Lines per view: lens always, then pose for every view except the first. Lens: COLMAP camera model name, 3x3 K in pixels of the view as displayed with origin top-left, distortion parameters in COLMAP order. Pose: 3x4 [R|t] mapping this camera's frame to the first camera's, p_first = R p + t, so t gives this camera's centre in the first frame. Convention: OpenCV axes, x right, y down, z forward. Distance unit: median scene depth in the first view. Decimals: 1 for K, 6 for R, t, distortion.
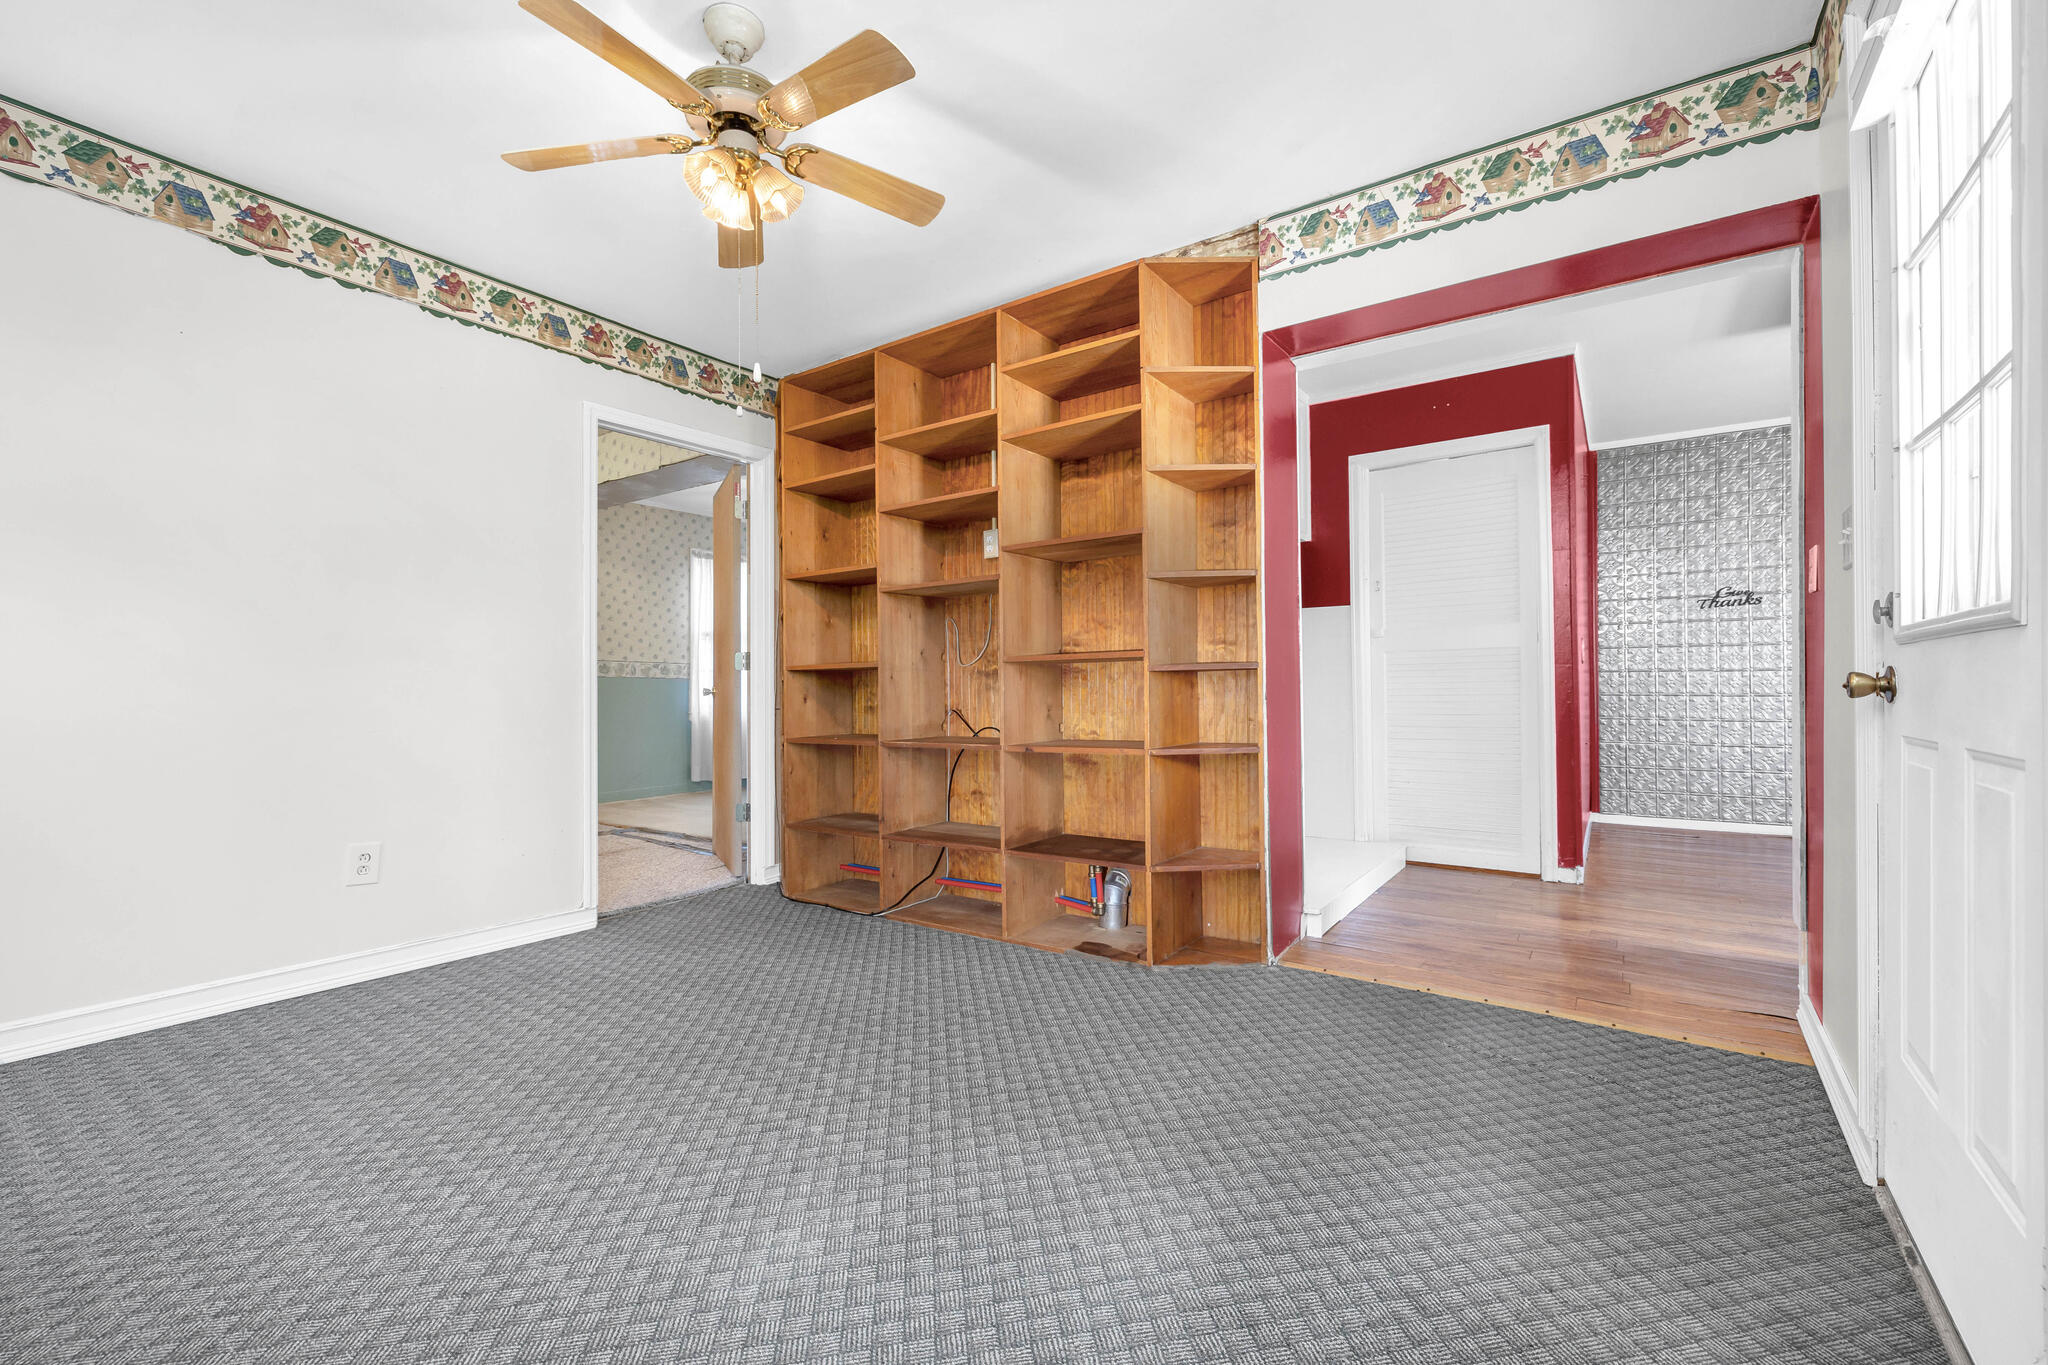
lens RADIAL K [[853.4, 0, 1009.8], [0, 853.4, 680.3], [0, 0, 1]] dist [-0.001005, 0.000445]
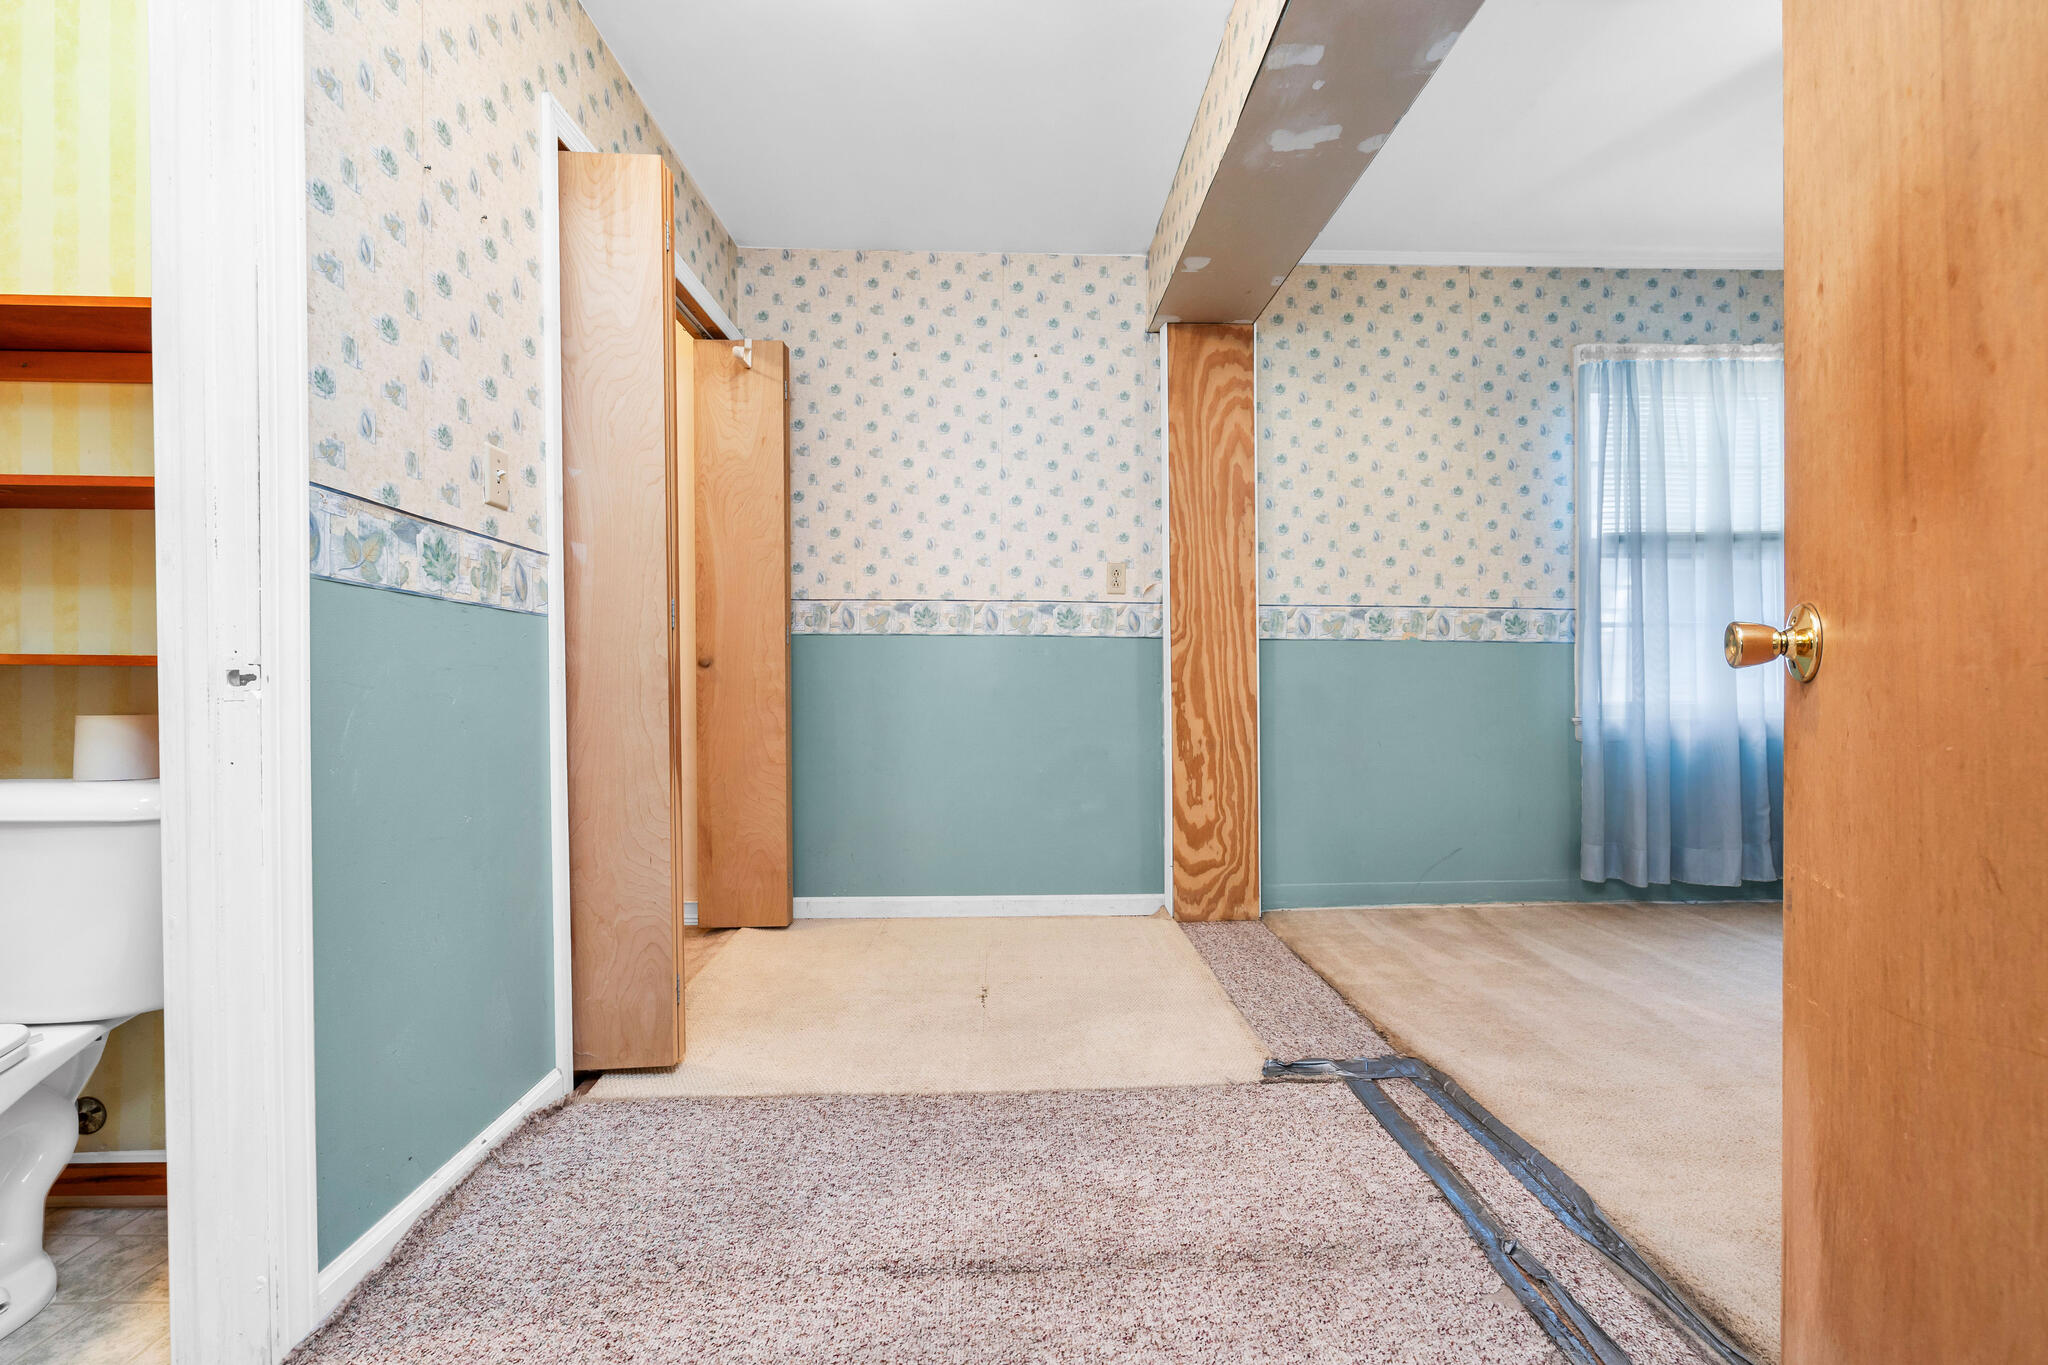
lens RADIAL K [[853.4, 0, 1016.1], [0, 853.4, 678.6], [0, 0, 1]] dist [-0.001005, 0.000445]
pose [[0.618825, 0.002036, -0.785526, -0.216581], [0.004317, 0.999973, 0.005993, 0.012983], [0.785517, -0.007100, 0.618799, 0.520995]]
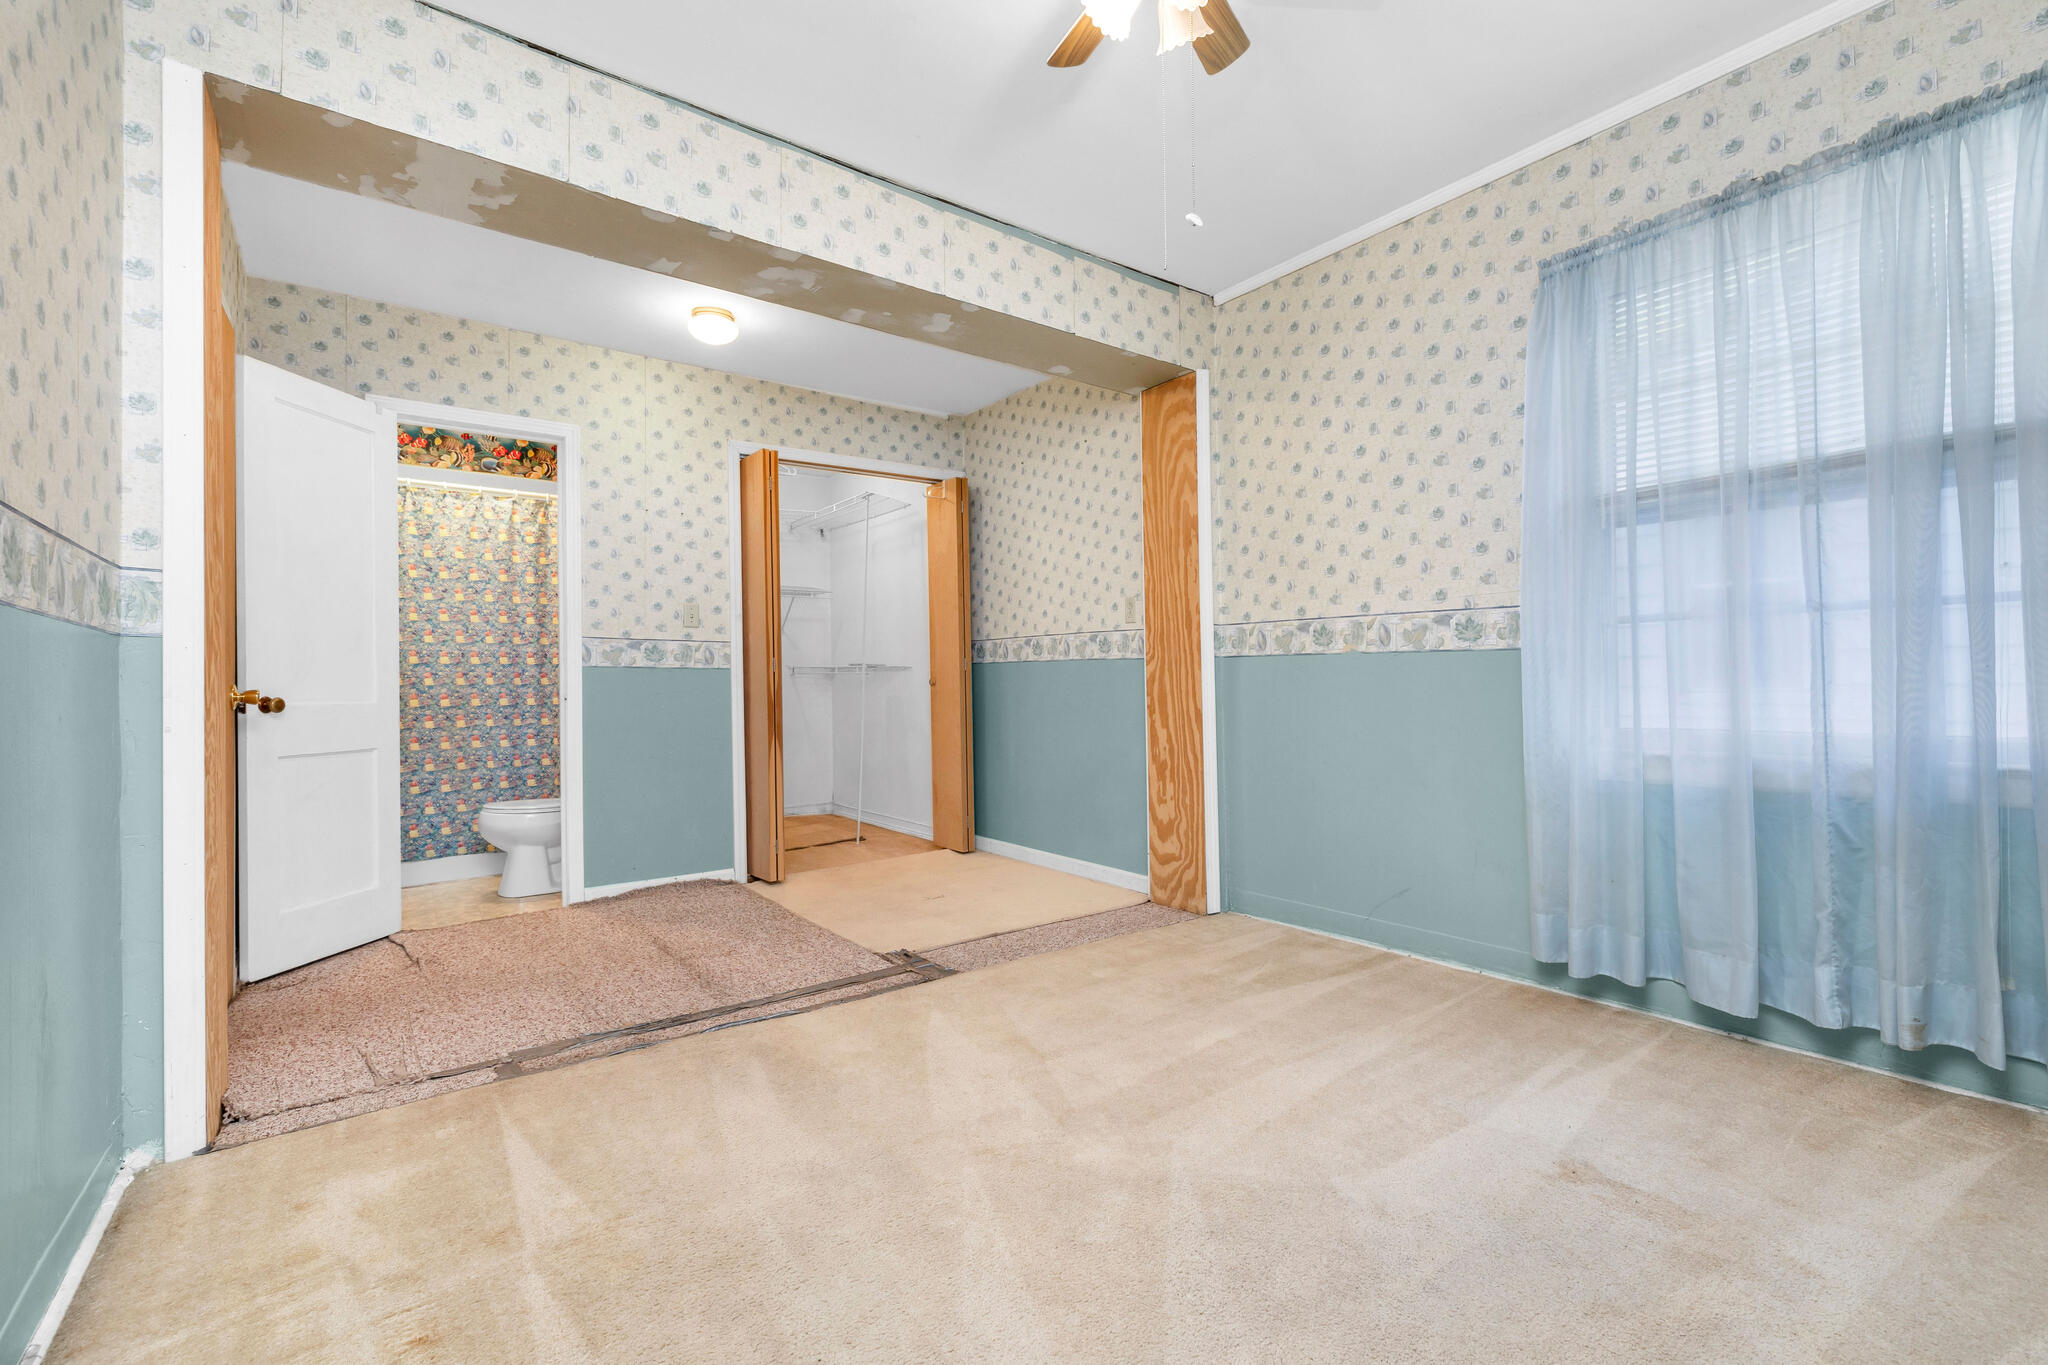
lens RADIAL K [[853.4, 0, 1020.5], [0, 853.4, 680.5], [0, 0, 1]] dist [-0.001005, 0.000445]
pose [[-0.276171, 0.001442, -0.961107, 0.004180], [0.017383, 0.999843, -0.003494, 0.008535], [0.960951, -0.017672, -0.276153, 0.925267]]
